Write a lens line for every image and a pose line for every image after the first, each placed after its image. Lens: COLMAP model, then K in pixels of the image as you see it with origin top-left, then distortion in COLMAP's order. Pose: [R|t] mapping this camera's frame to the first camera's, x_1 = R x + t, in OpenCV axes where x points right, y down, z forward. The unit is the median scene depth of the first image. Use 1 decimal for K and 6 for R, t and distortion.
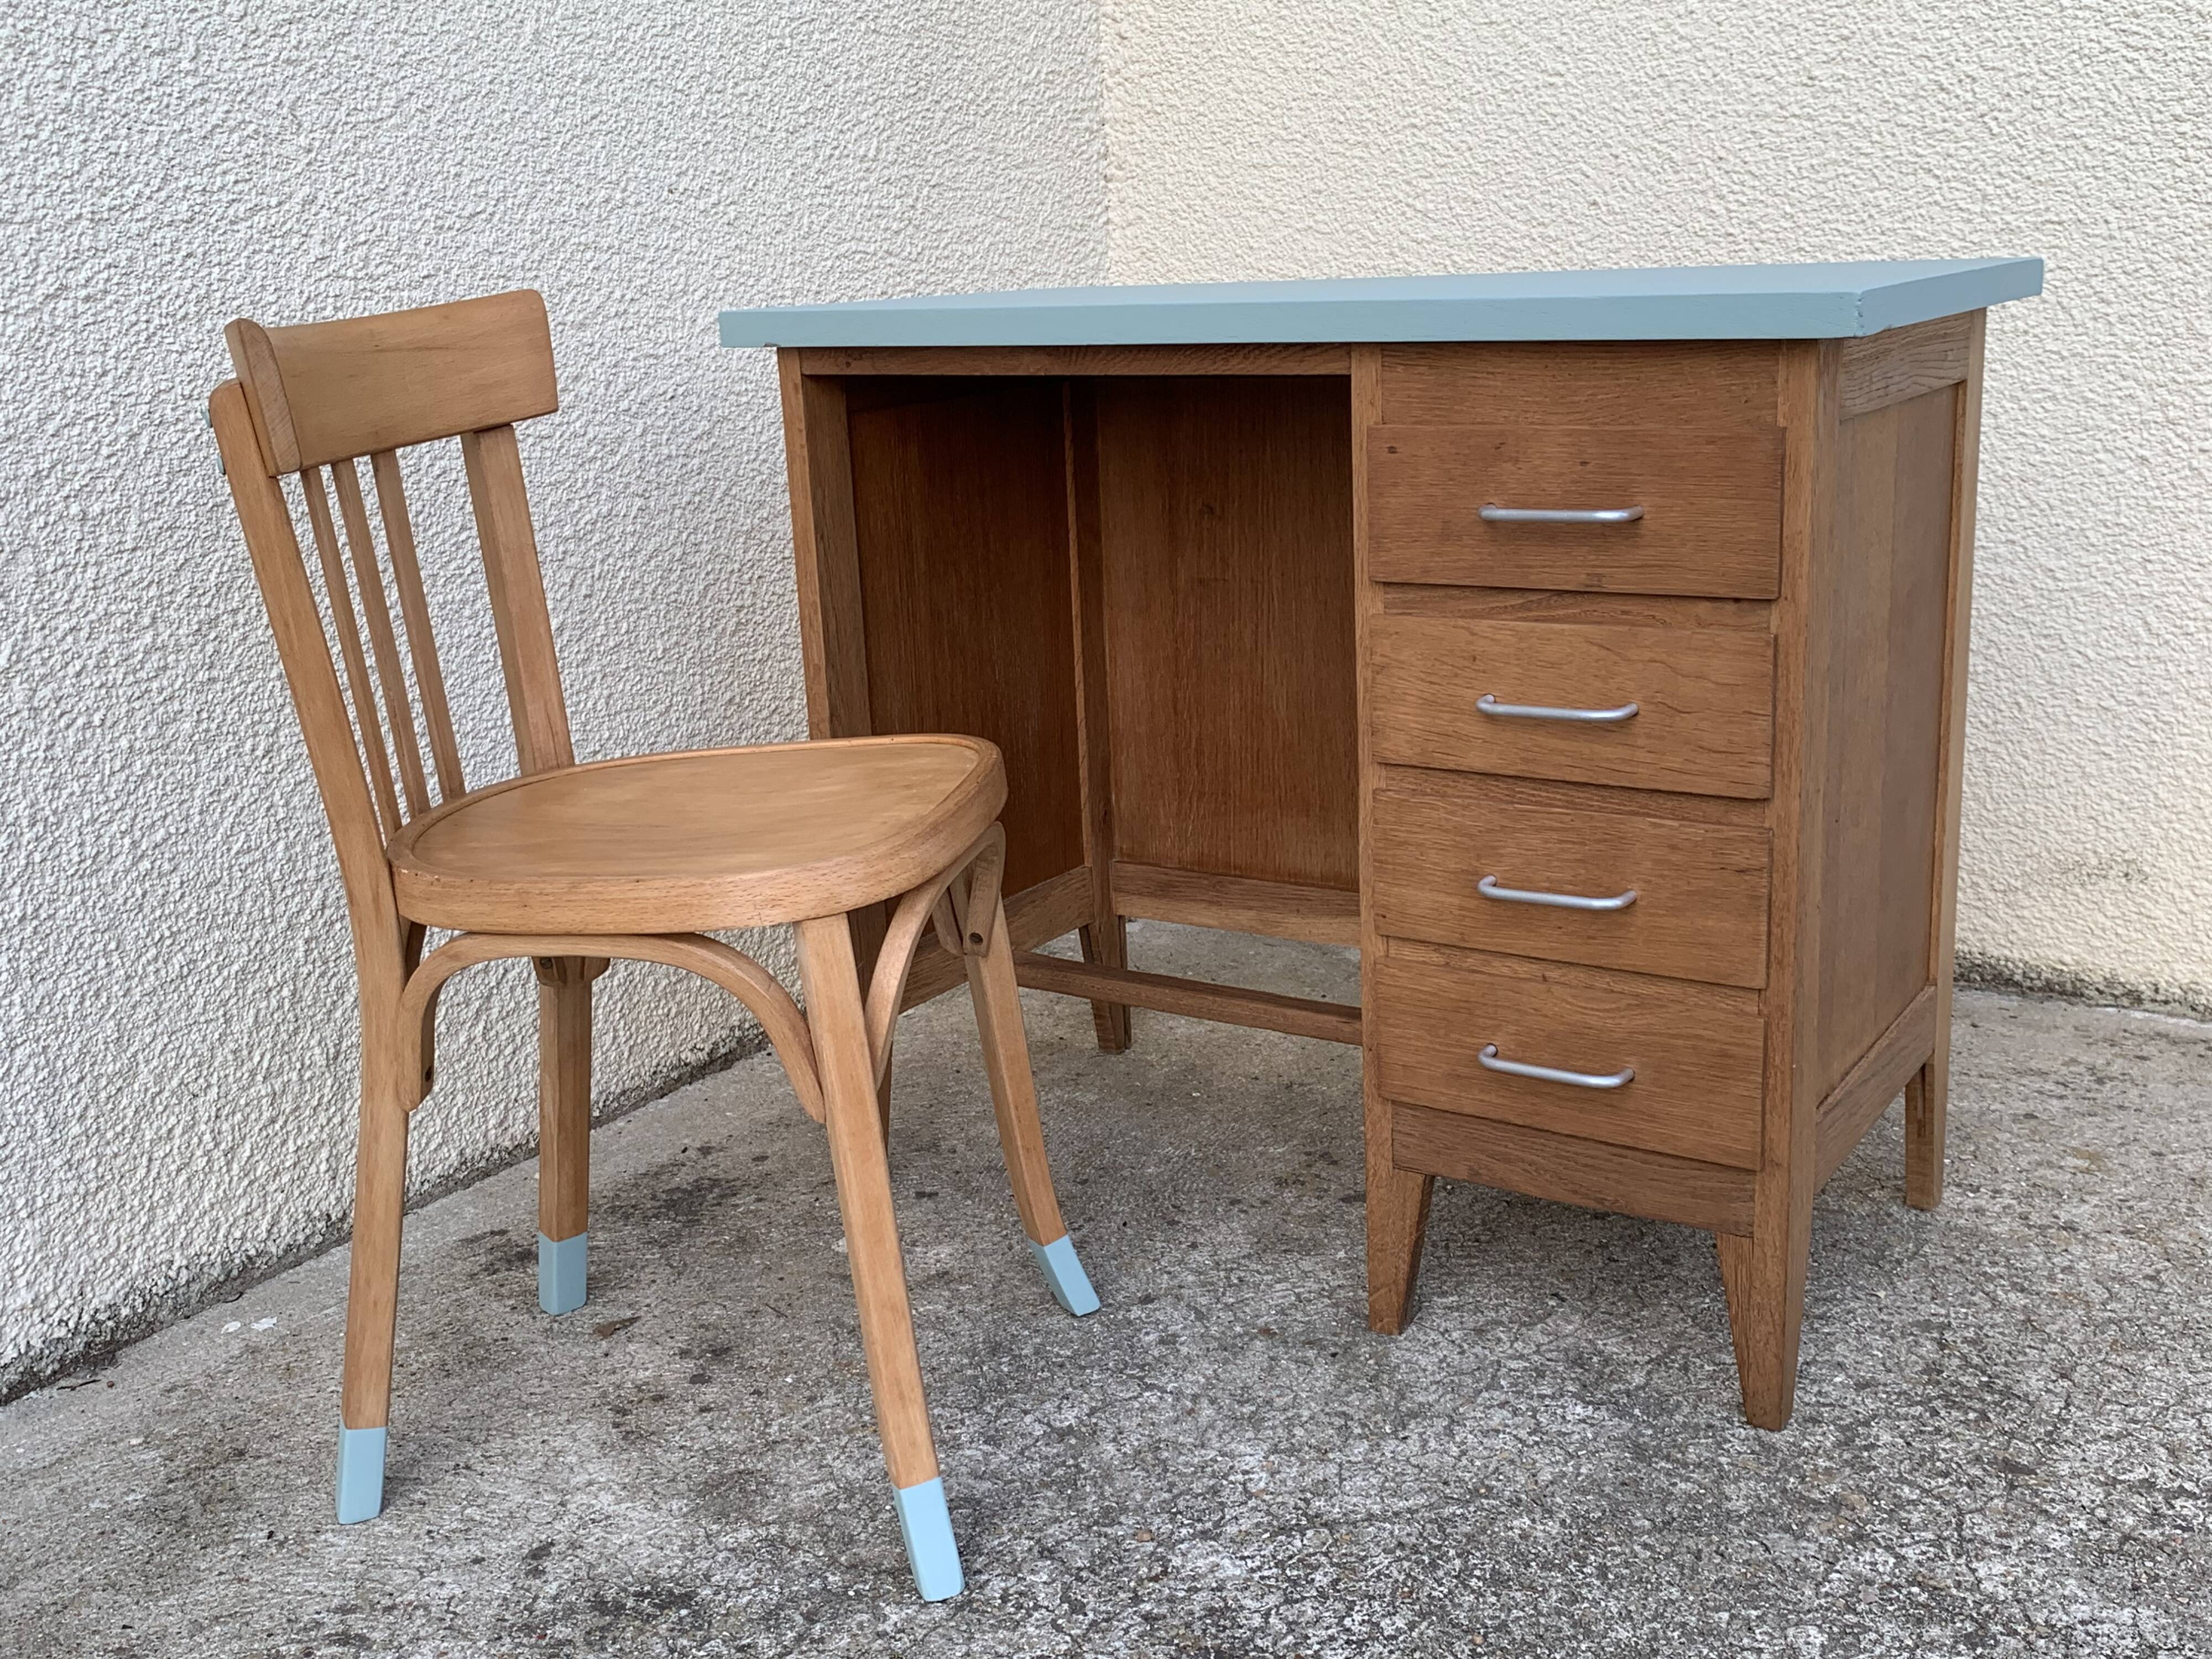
lens RADIAL K [[2288.2, 0, 1092.7], [0, 2288.2, 813.4], [0, 0, 1]] dist [-0.002015, 0.000000]
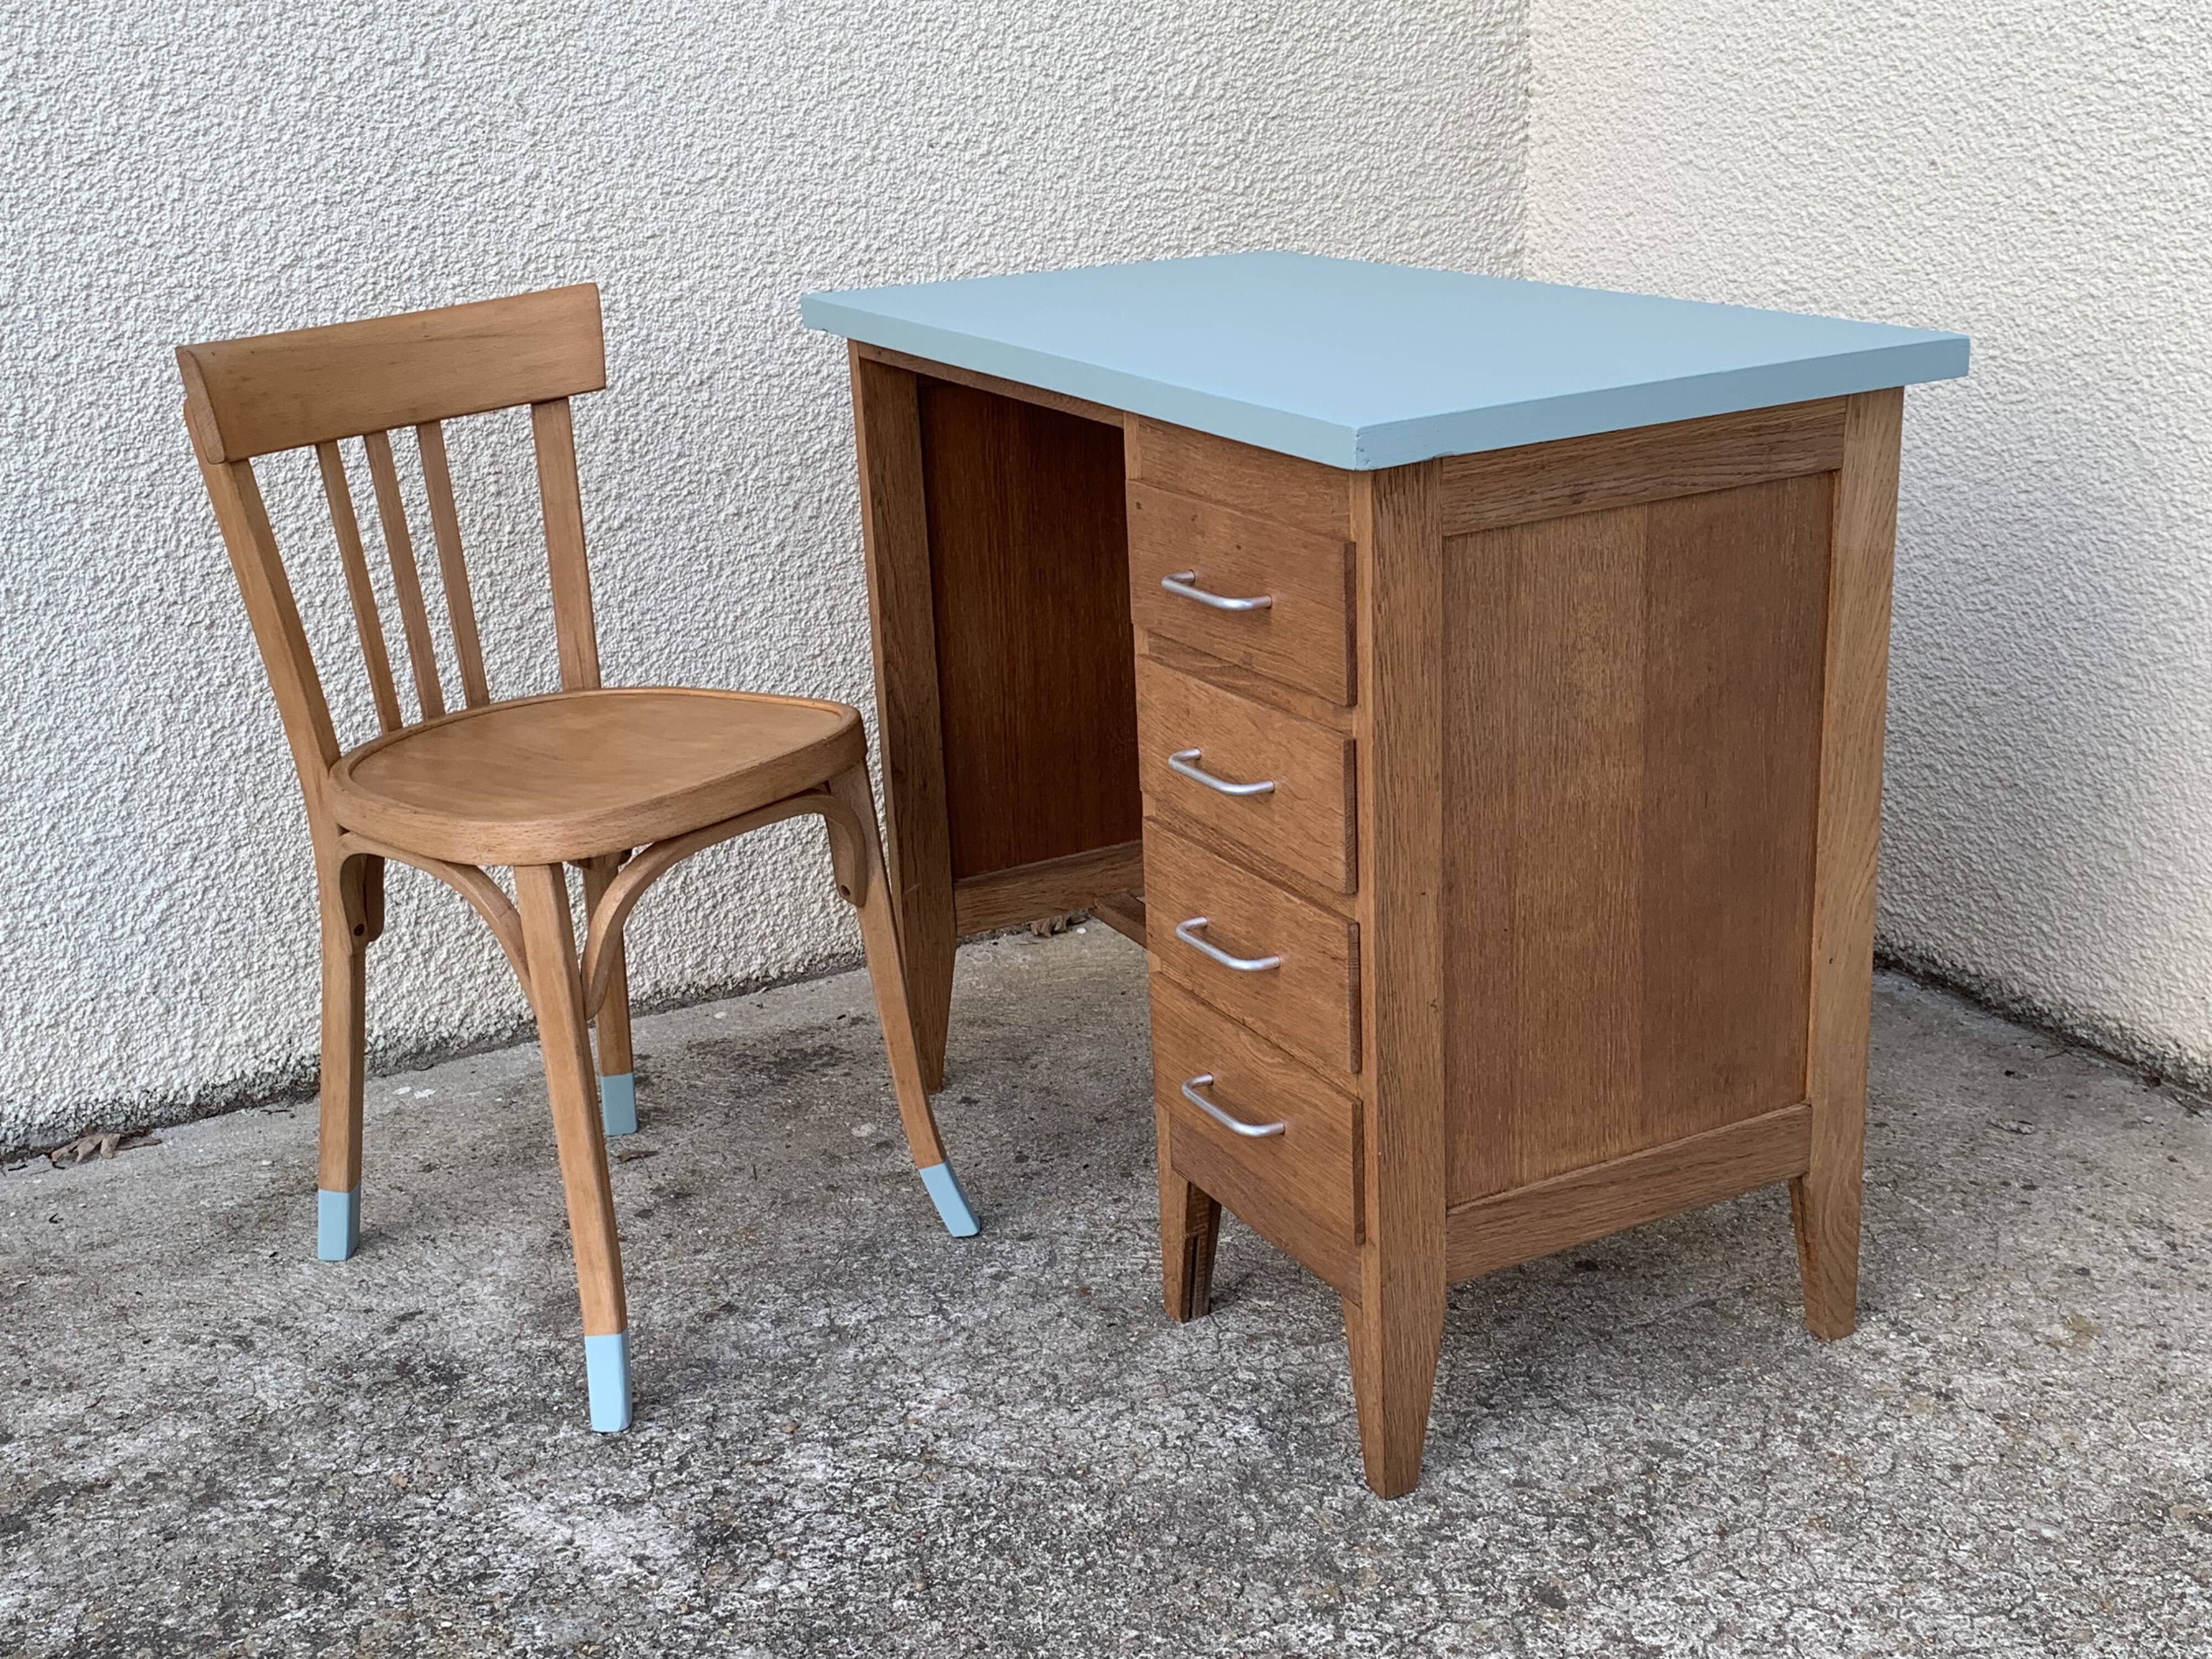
lens RADIAL K [[2519.7, 0, 1099.3], [0, 2519.7, 812.7], [0, 0, 1]] dist [0.017462, 0.000000]
pose [[0.878679, 0.153809, -0.451958, 0.586013], [-0.113007, 0.986786, 0.116116, -0.135016], [0.463845, -0.050955, 0.884450, -0.038010]]
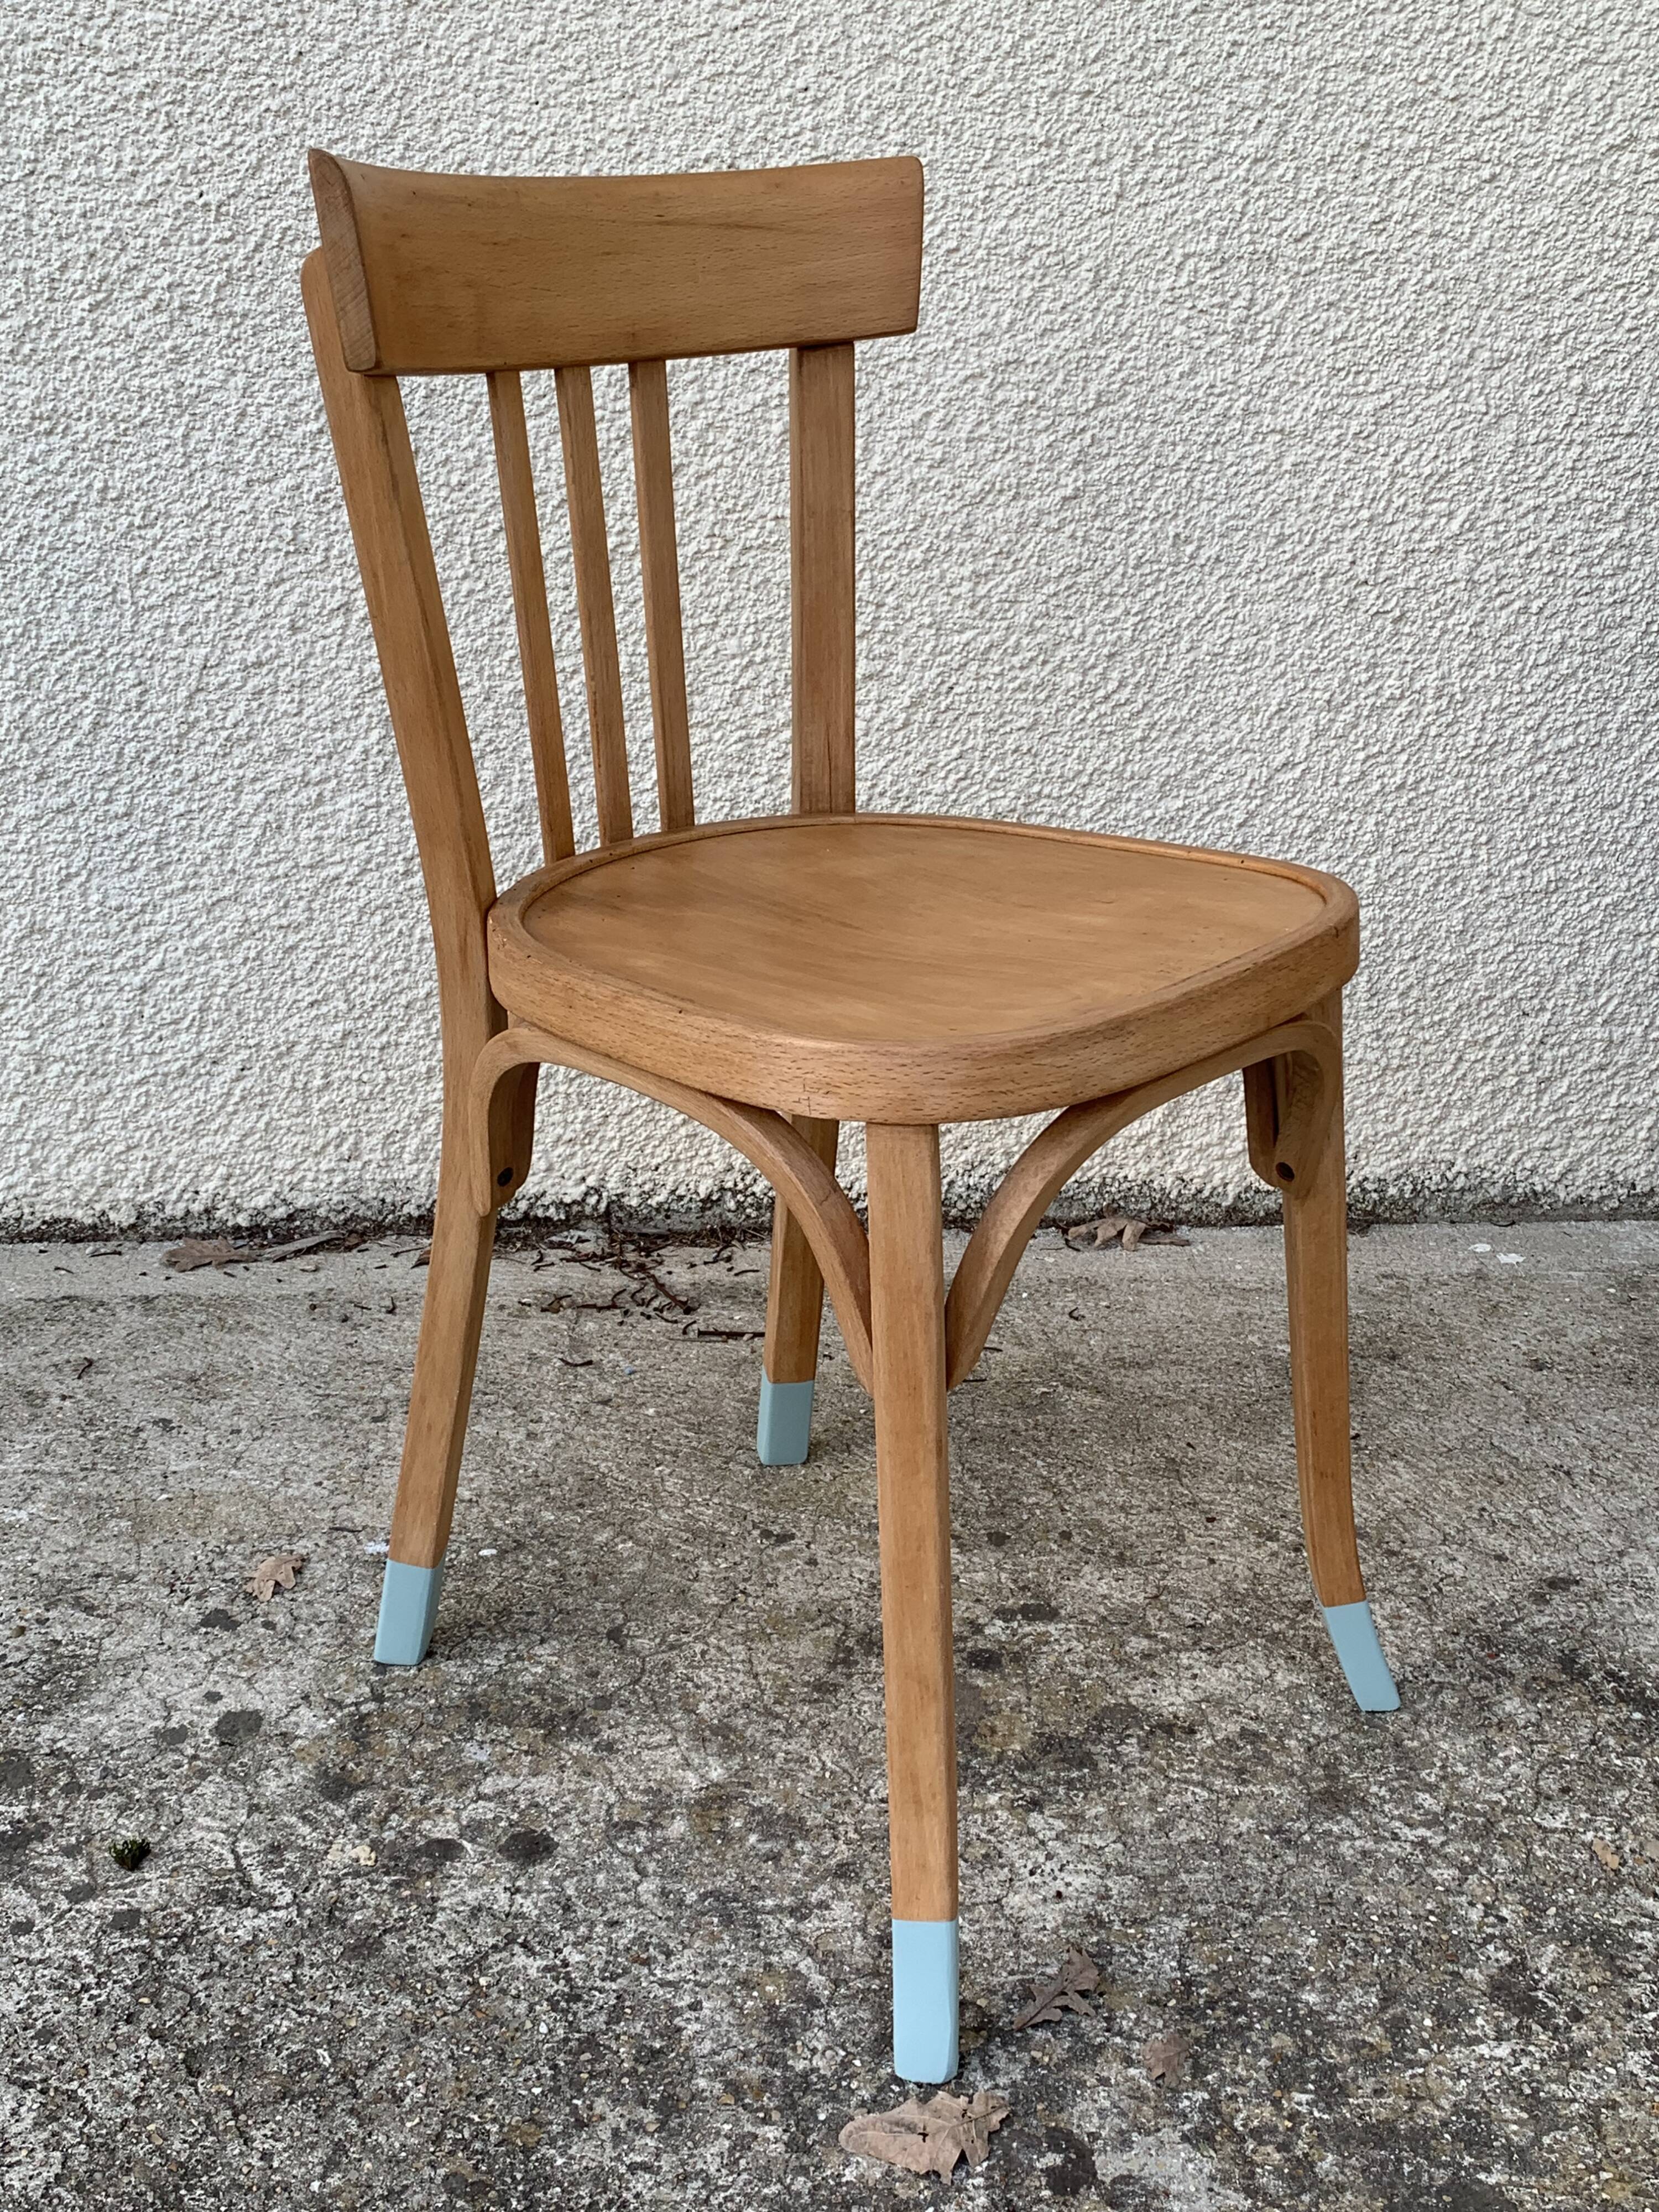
lens RADIAL K [[2364.7, 0, 831.5], [0, 2364.7, 1087.8], [0, 0, 1]] dist [0.003351, 0.000000]
pose [[0.605180, 0.344295, -0.717787, 0.169285], [-0.240445, 0.938584, 0.247479, -0.026127], [0.758909, 0.022819, 0.650796, 0.129562]]
